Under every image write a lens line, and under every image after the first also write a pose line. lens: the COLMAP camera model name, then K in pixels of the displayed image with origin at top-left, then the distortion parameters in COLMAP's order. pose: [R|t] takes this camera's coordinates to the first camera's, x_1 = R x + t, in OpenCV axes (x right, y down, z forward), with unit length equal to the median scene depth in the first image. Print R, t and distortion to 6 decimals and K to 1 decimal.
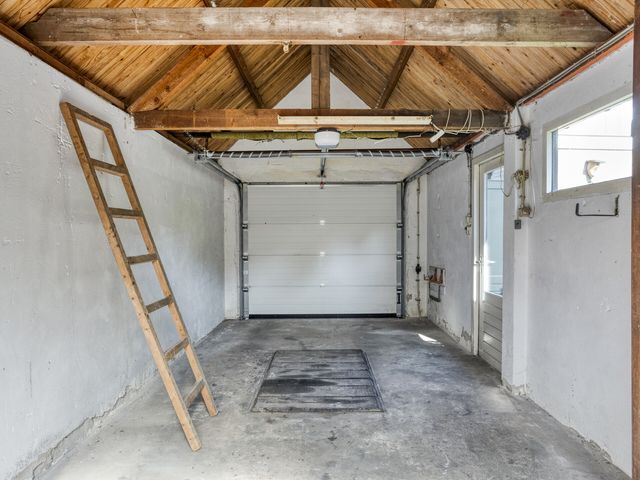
lens RADIAL K [[393.8, 0, 321.0], [0, 393.8, 238.6], [0, 0, 1]] dist [-0.000915, -0.000100]
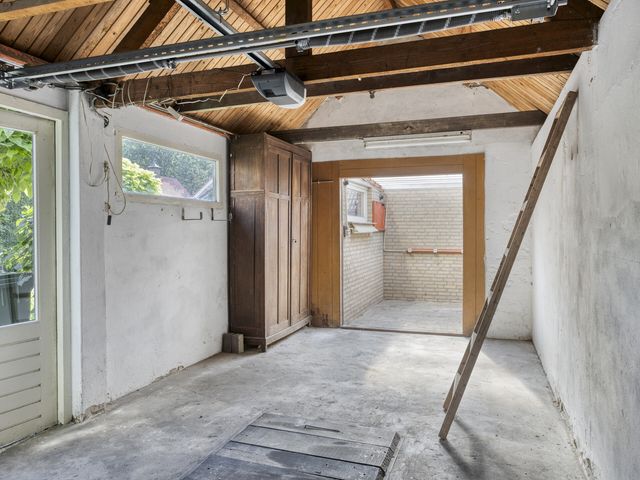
lens RADIAL K [[505.7, 0, 320.4], [0, 505.7, 239.0], [0, 0, 1]] dist [0.001777, 0.000449]
pose [[-0.935272, -0.001045, 0.353928, -0.392507], [0.008646, 0.999630, 0.025800, -0.017037], [-0.353824, 0.027191, -0.934917, 2.004009]]
